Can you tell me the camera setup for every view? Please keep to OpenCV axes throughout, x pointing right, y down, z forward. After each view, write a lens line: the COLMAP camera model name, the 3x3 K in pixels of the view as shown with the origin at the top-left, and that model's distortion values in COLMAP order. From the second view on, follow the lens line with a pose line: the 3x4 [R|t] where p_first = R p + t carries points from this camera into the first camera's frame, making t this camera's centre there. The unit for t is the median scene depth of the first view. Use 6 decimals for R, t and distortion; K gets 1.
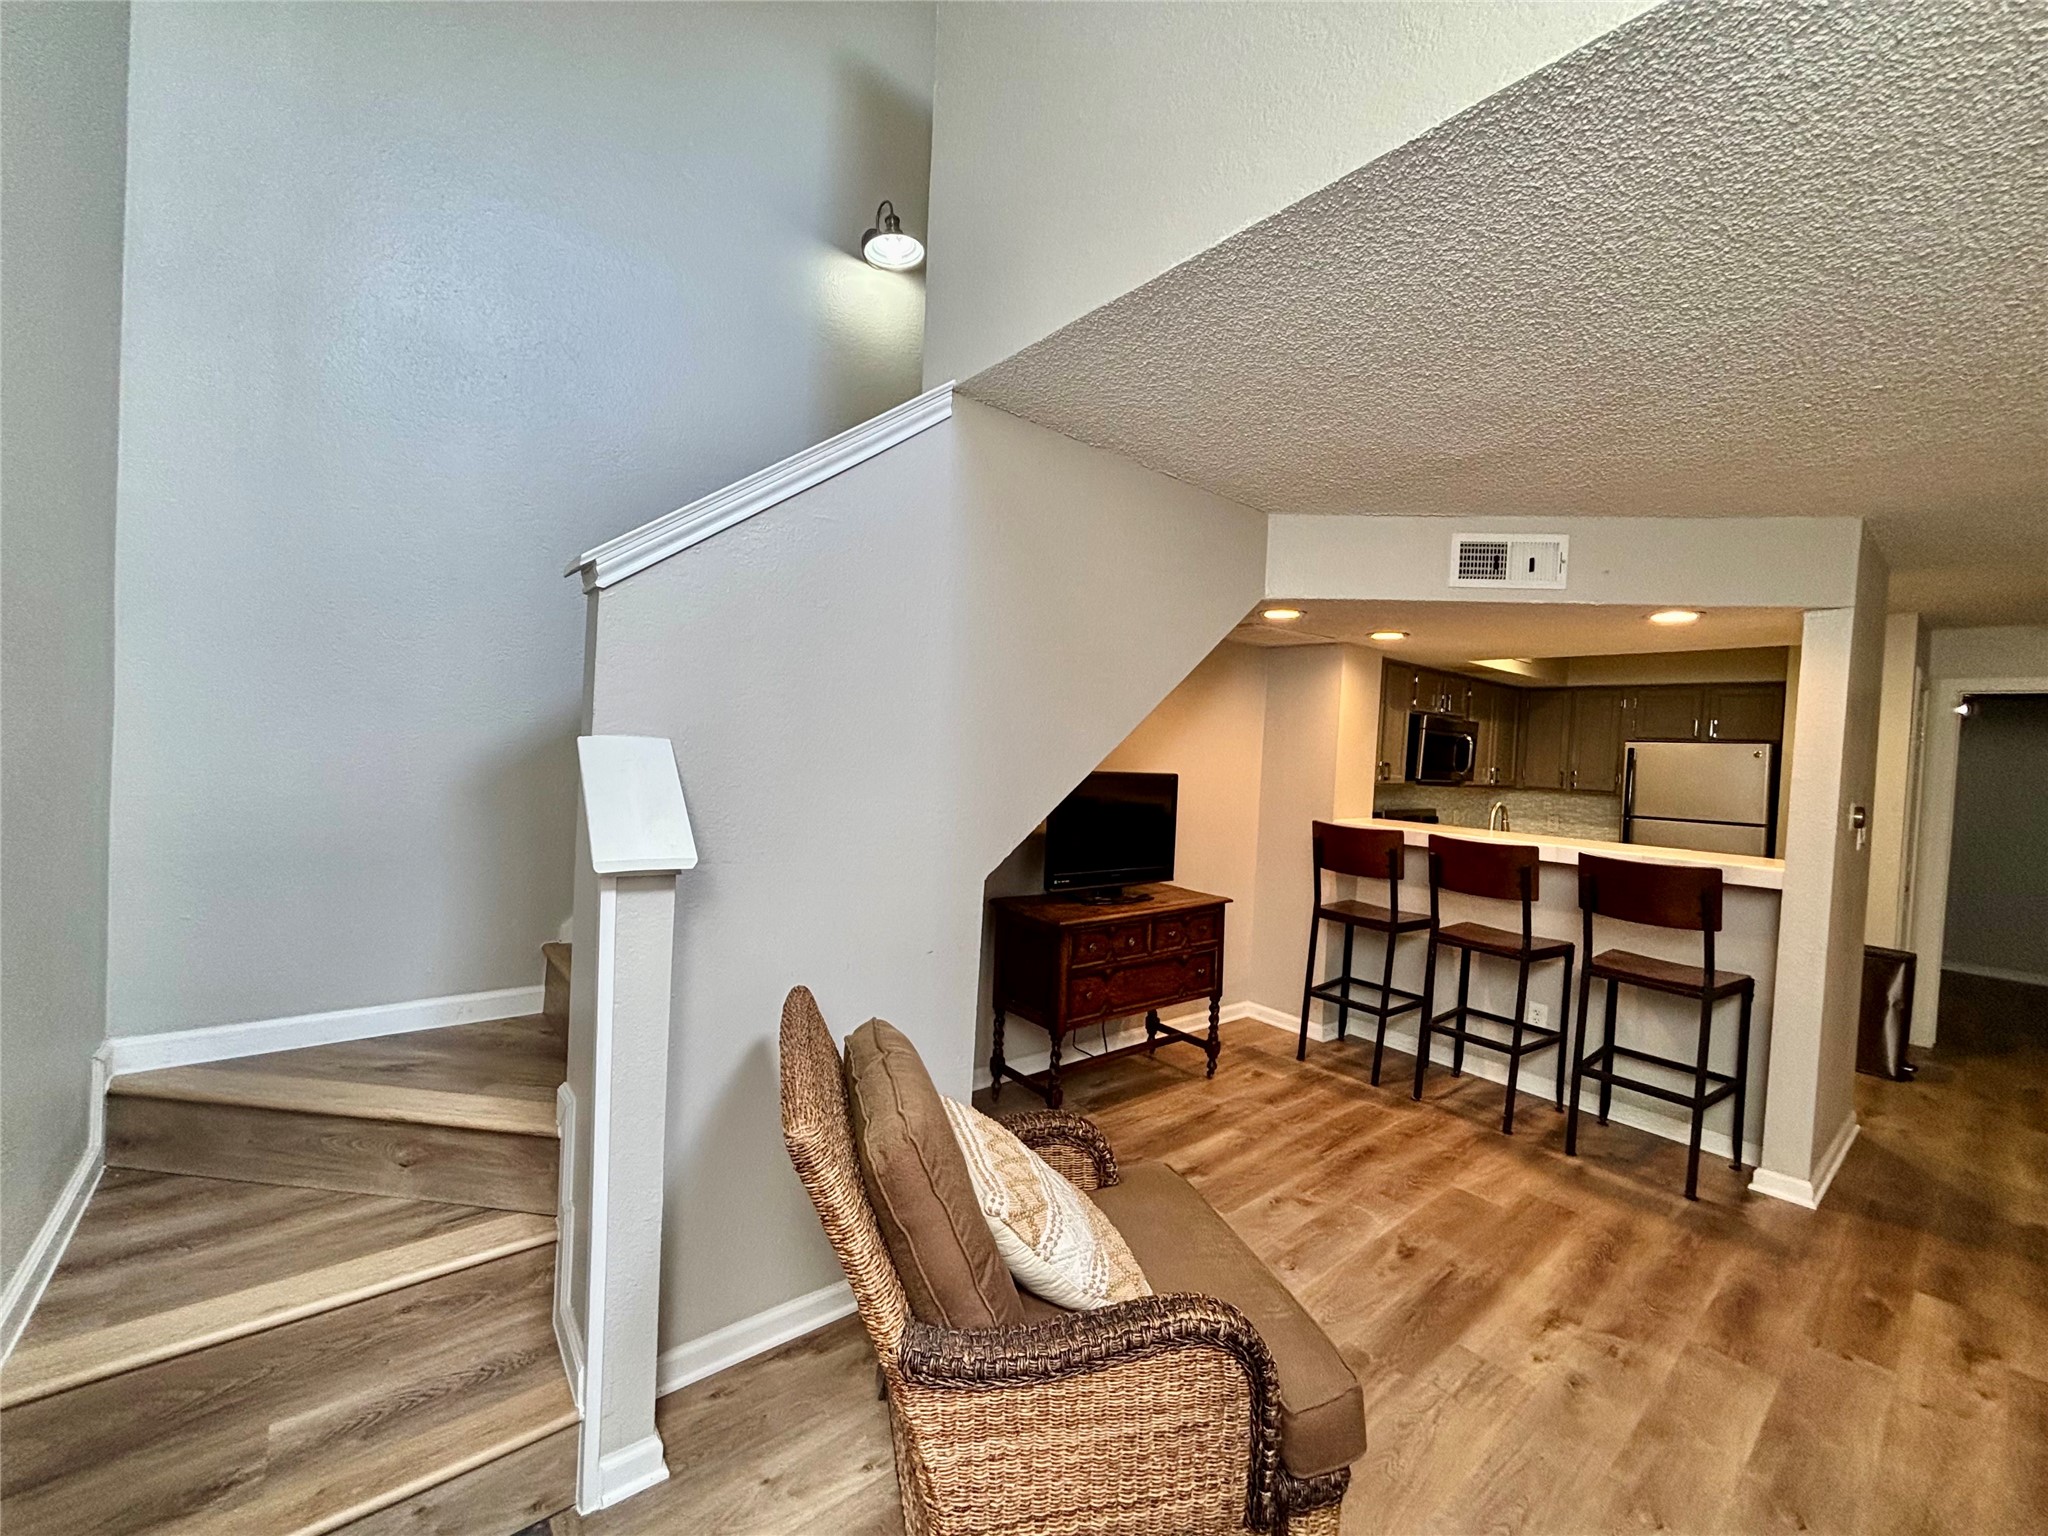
lens RADIAL K [[826.6, 0, 1024.0], [0, 826.6, 768.0], [0, 0, 1]] dist [-0.017163, -0.000243]
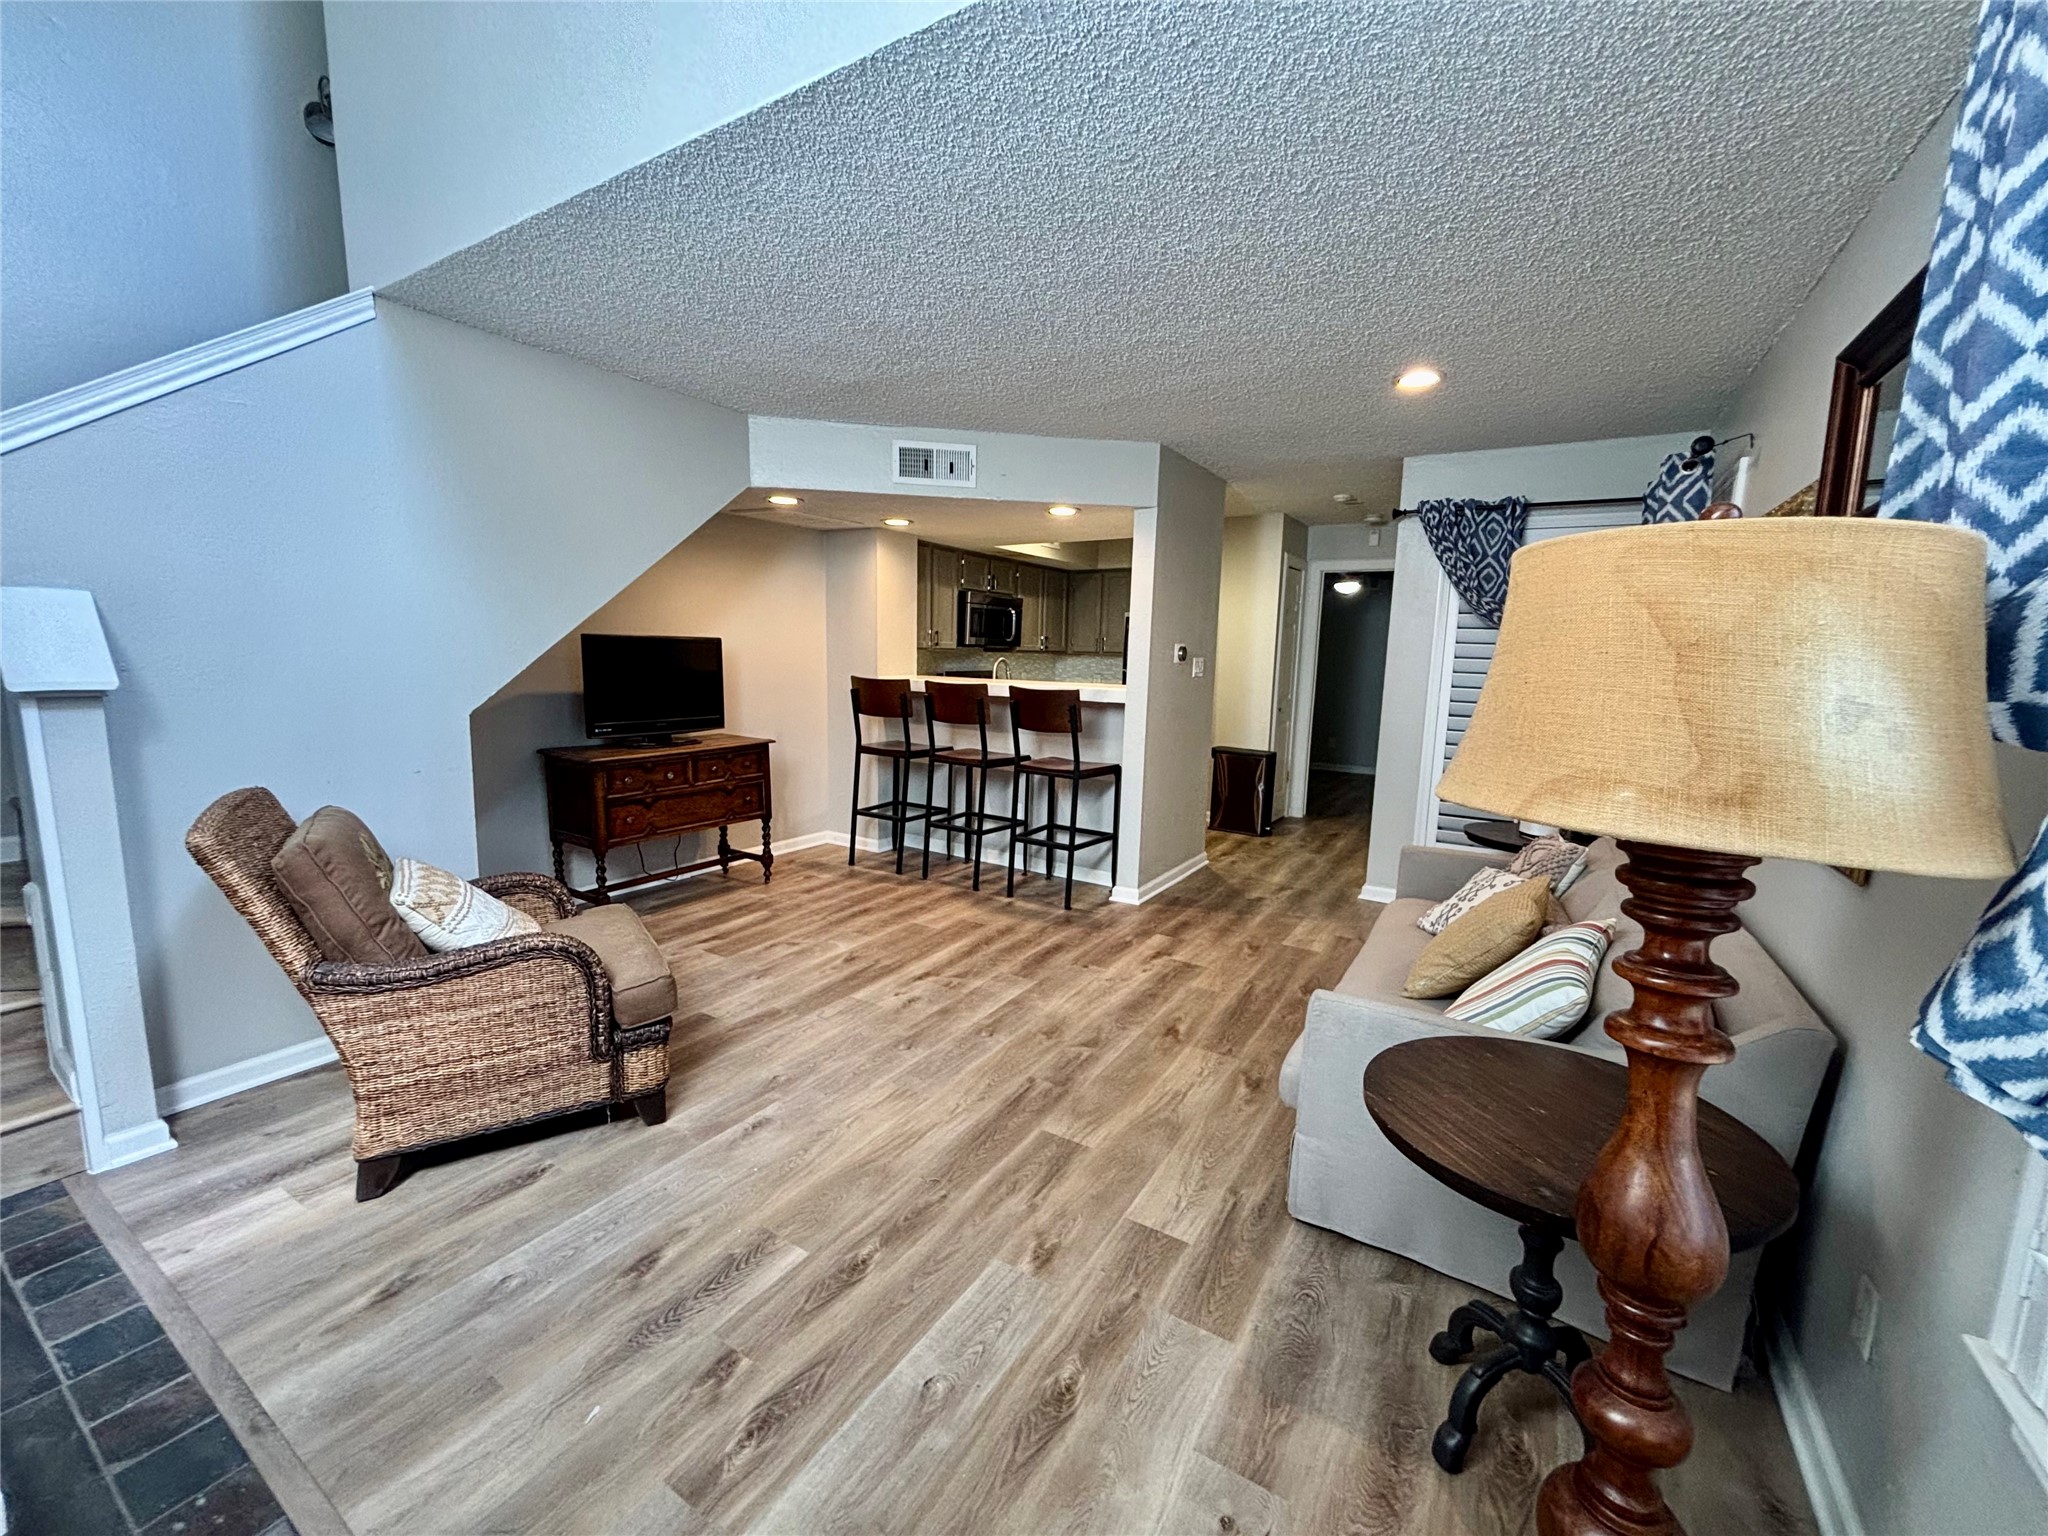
lens RADIAL K [[814.7, 0, 1038.0], [0, 814.7, 770.5], [0, 0, 1]] dist [-0.021855, 0.003140]
pose [[0.938371, -0.076537, 0.337050, 0.255409], [0.030869, 0.989835, 0.138829, 0.058862], [-0.344249, -0.119868, 0.931195, -0.325912]]
